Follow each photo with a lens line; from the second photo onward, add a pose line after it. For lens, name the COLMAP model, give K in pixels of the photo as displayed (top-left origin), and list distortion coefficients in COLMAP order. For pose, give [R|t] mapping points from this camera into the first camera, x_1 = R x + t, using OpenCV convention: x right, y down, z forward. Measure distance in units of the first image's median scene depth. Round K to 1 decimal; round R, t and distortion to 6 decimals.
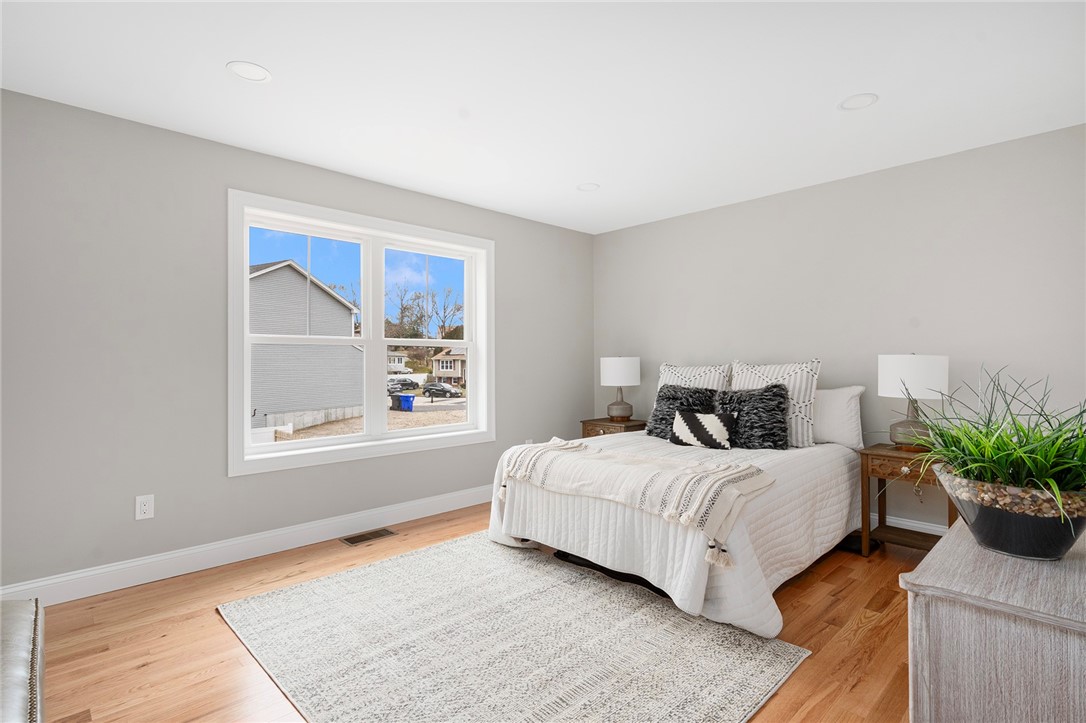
lens RADIAL K [[528.4, 0, 543.0], [0, 528.4, 361.5], [0, 0, 1]] dist [-0.017482, -0.000023]
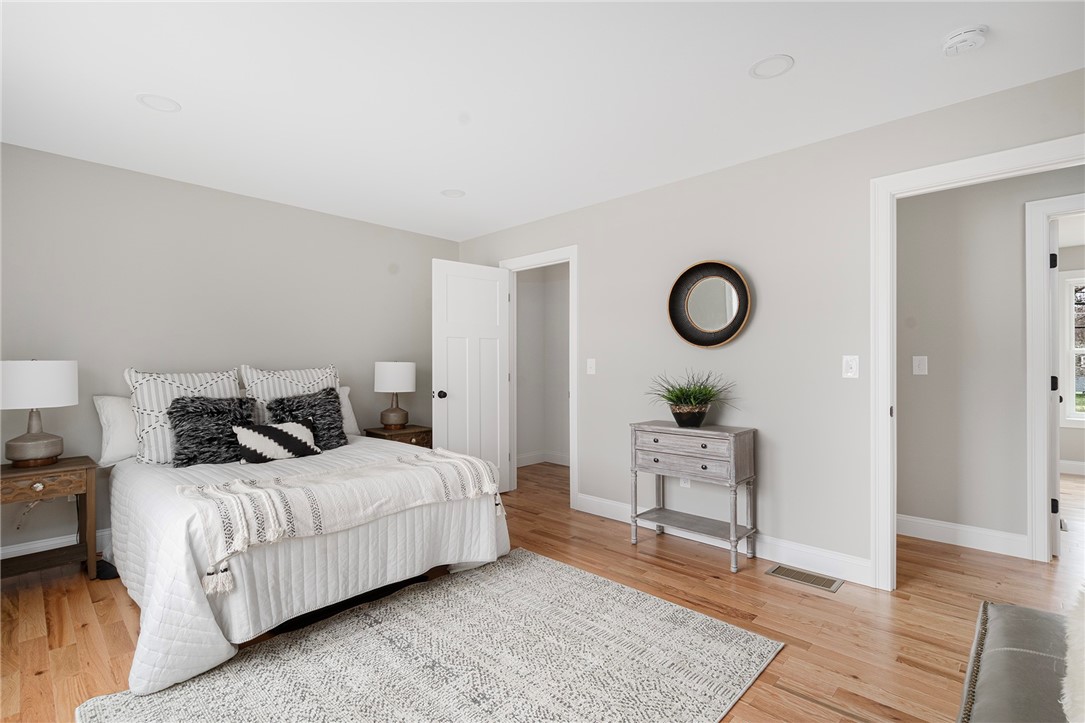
lens RADIAL K [[495.0, 0, 542.5], [0, 495.0, 361.5], [0, 0, 1]] dist [-0.015393, -0.000012]
pose [[-0.034390, 0.008622, 0.999371, -0.737348], [0.004046, 0.999956, -0.008487, -0.000937], [-0.999400, 0.003751, -0.034423, 0.723222]]
